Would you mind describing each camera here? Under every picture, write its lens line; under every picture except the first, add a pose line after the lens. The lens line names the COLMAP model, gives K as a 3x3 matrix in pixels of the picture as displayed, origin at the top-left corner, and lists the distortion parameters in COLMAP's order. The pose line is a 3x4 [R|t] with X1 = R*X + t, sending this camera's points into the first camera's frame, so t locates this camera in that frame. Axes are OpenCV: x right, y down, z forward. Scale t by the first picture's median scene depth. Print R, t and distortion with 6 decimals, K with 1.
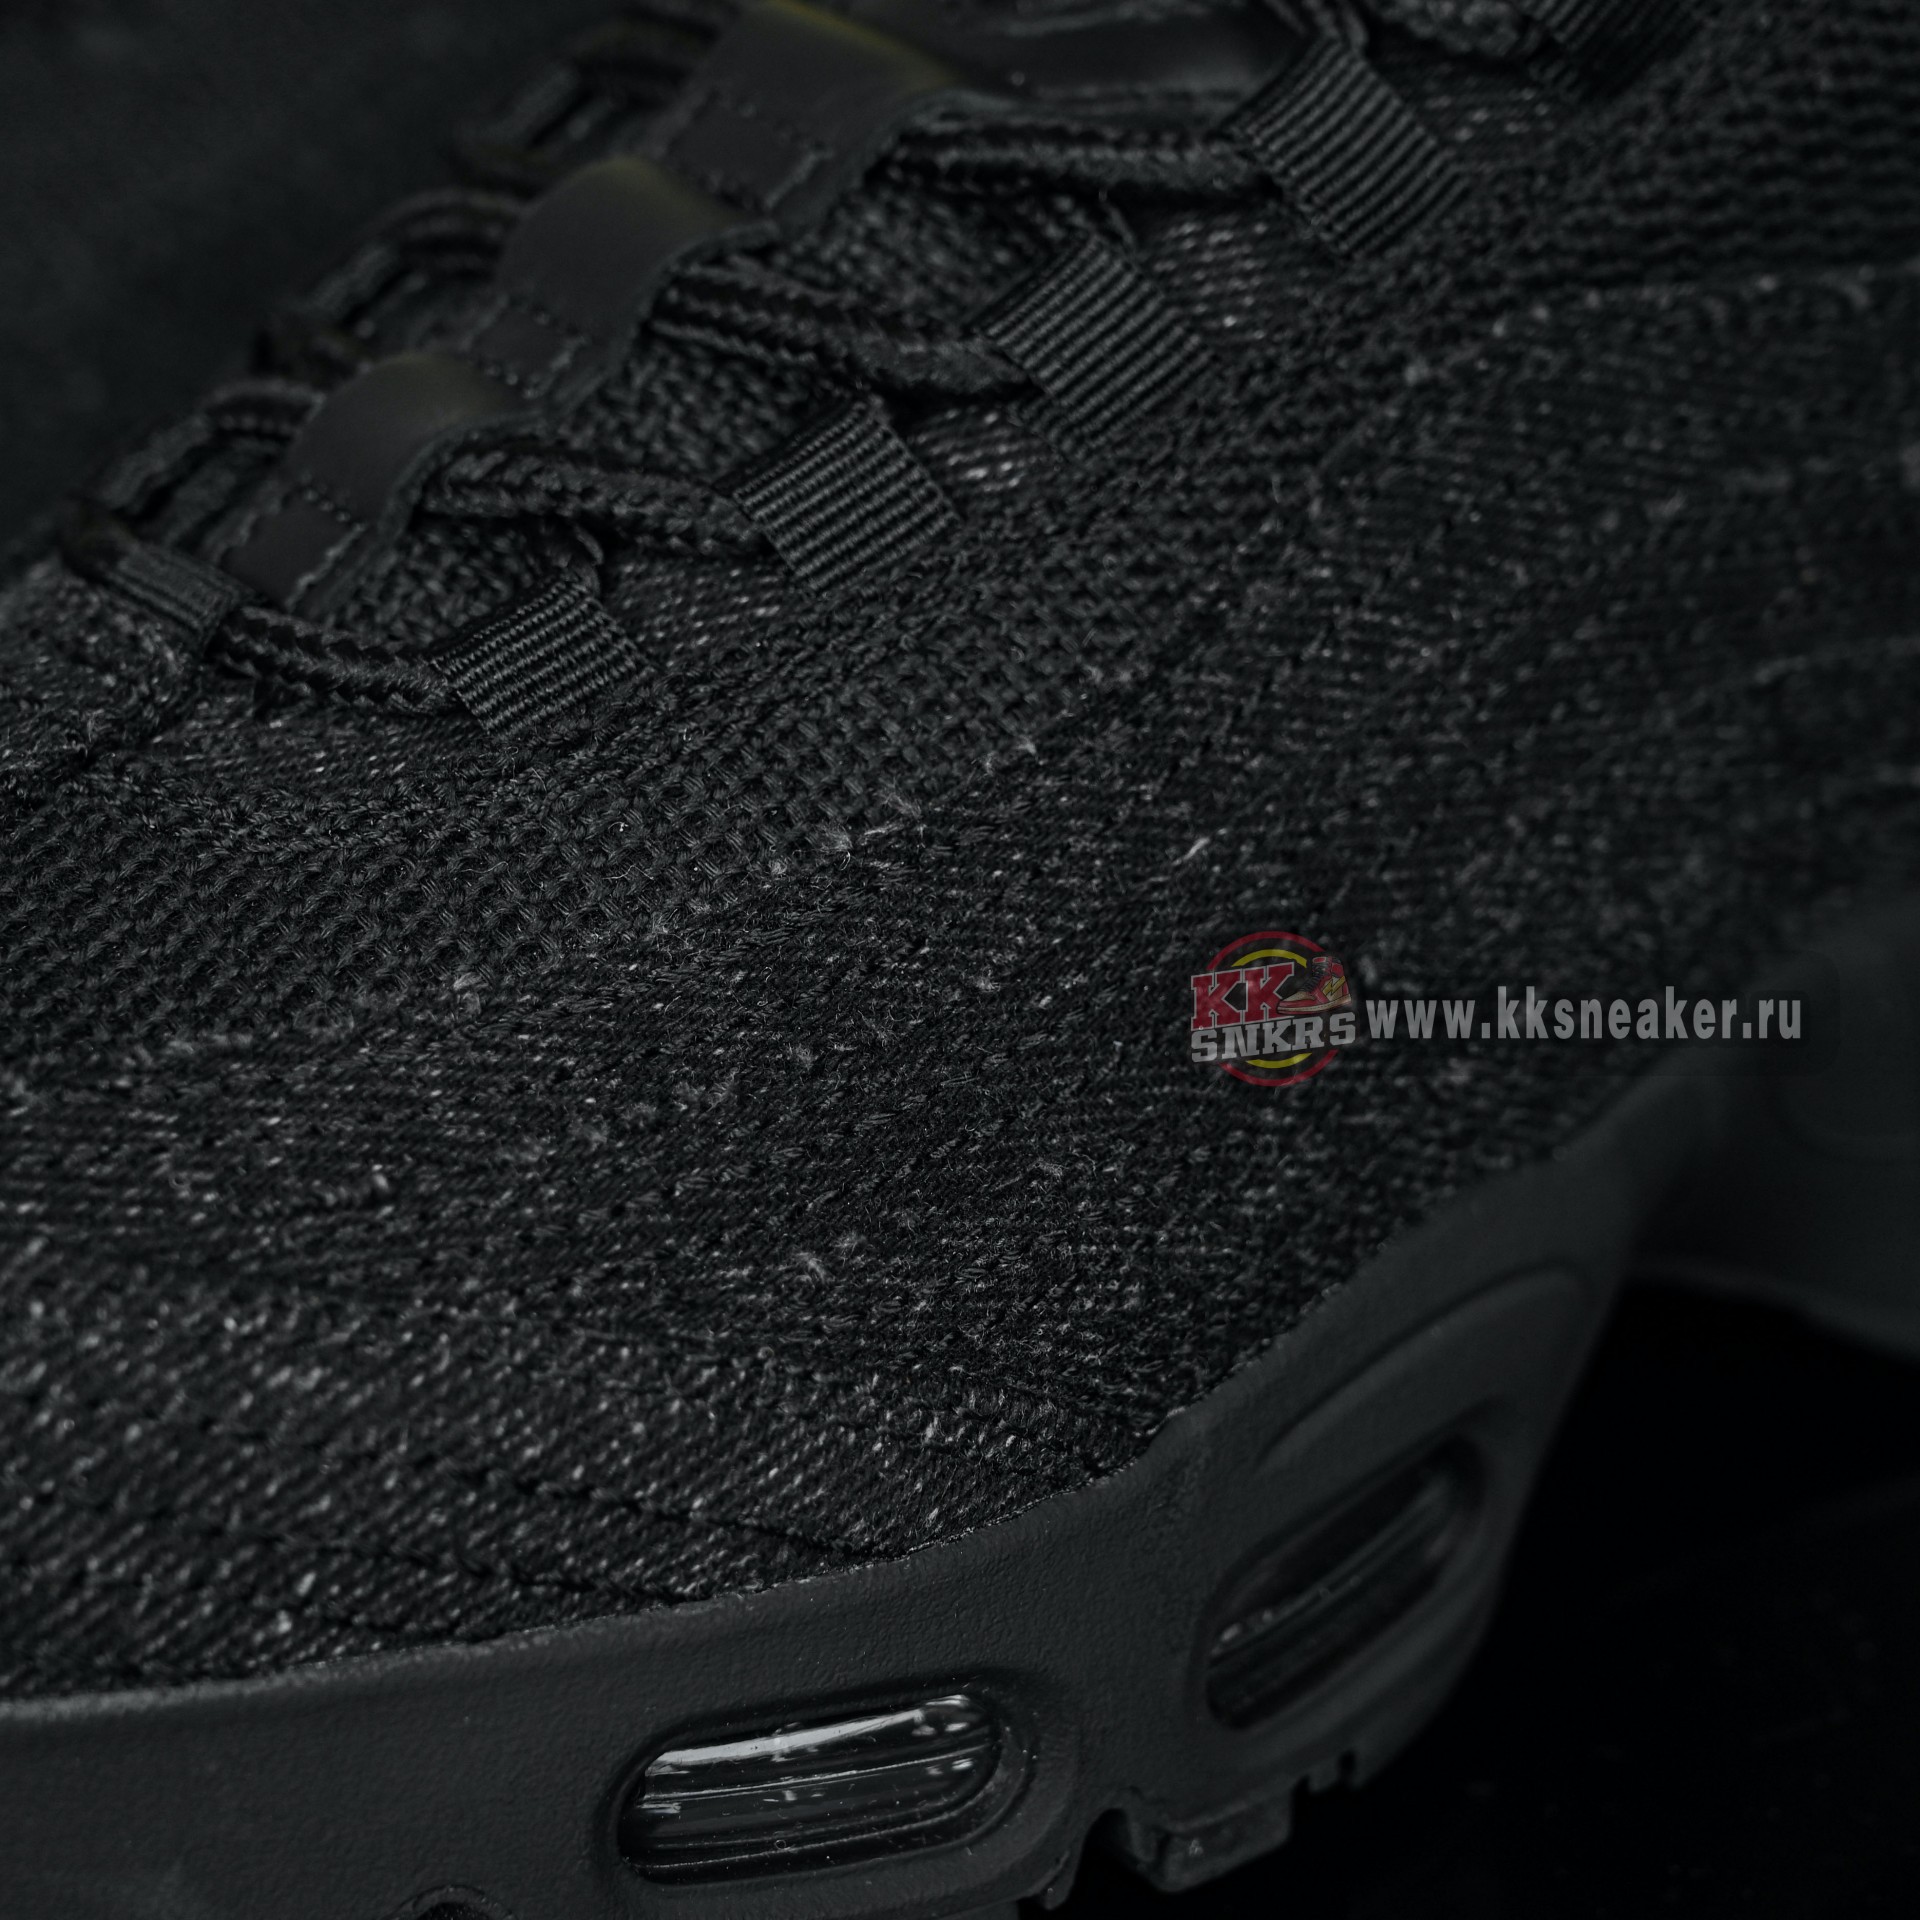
lens RADIAL K [[5143.0, 0, 958.4], [0, 5143.0, 869.6], [0, 0, 1]] dist [0.056170, -0.784080]
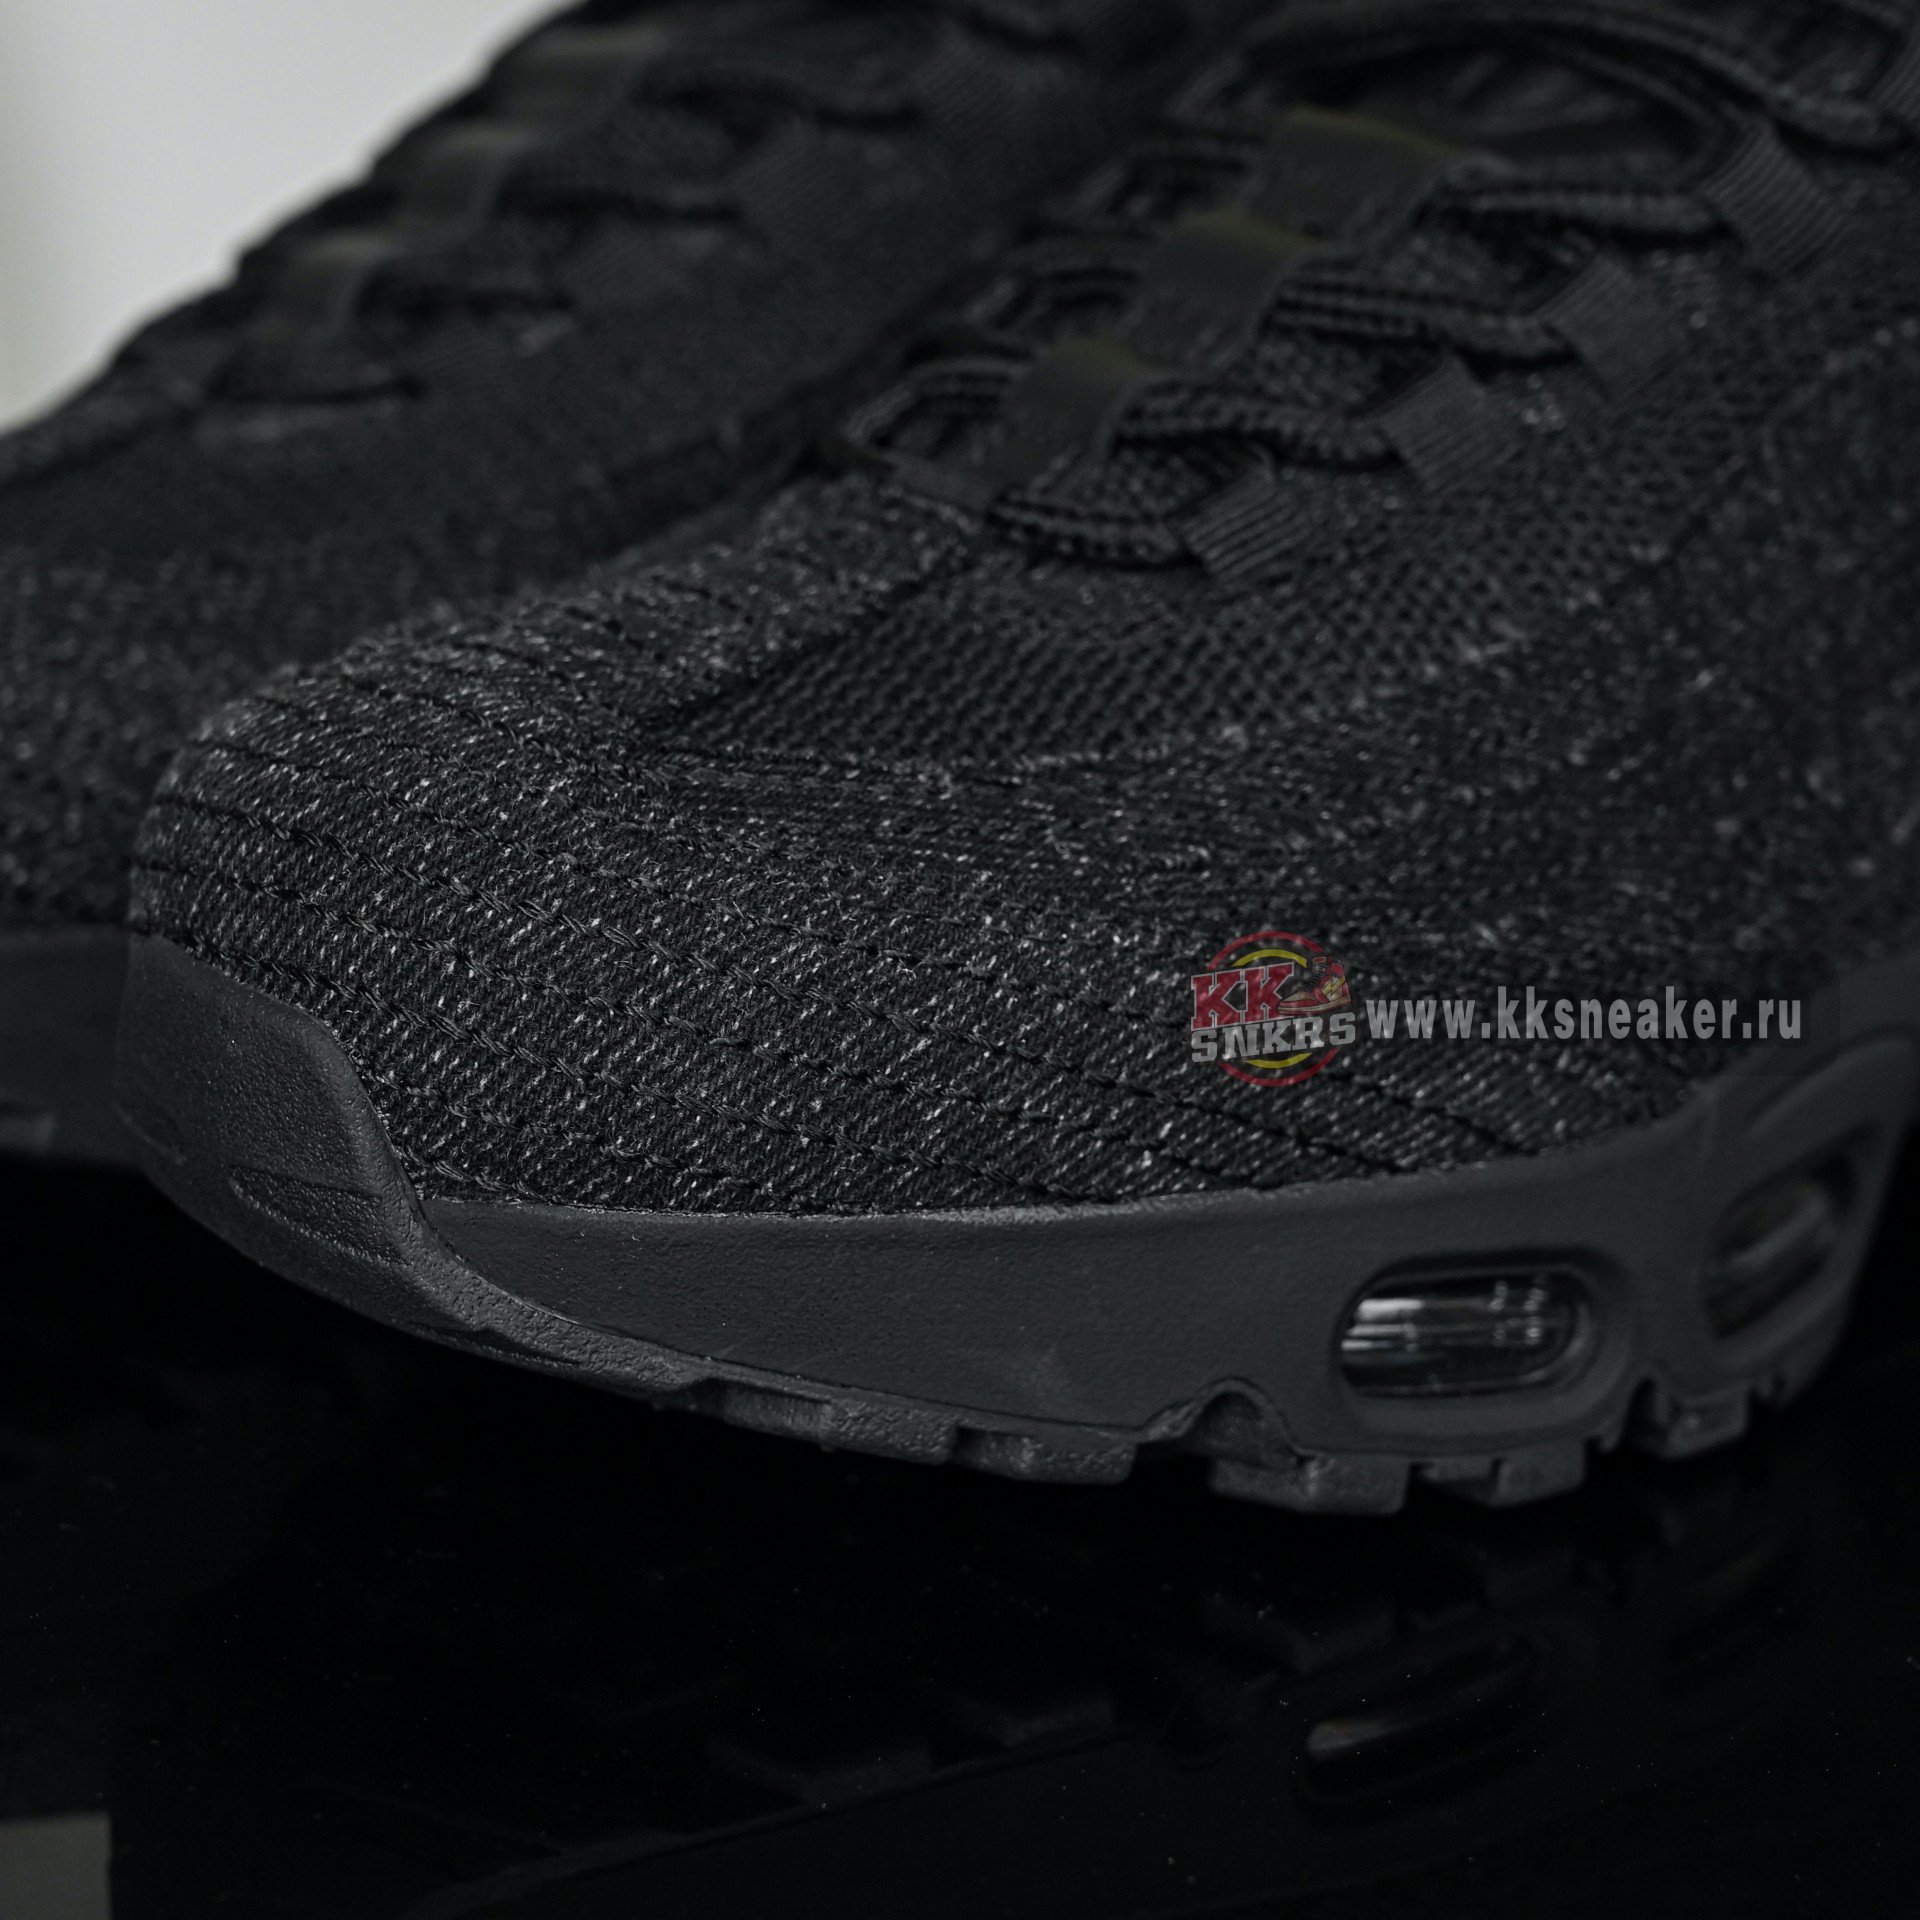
lens RADIAL K [[5304.9, 0, 957.0], [0, 5304.9, 916.9], [0, 0, 1]] dist [-0.025424, 0.069065]
pose [[0.991513, 0.020125, 0.128437, -0.358407], [-0.004889, 0.993018, -0.117862, 0.244674], [-0.129912, 0.116234, 0.984689, -0.394961]]
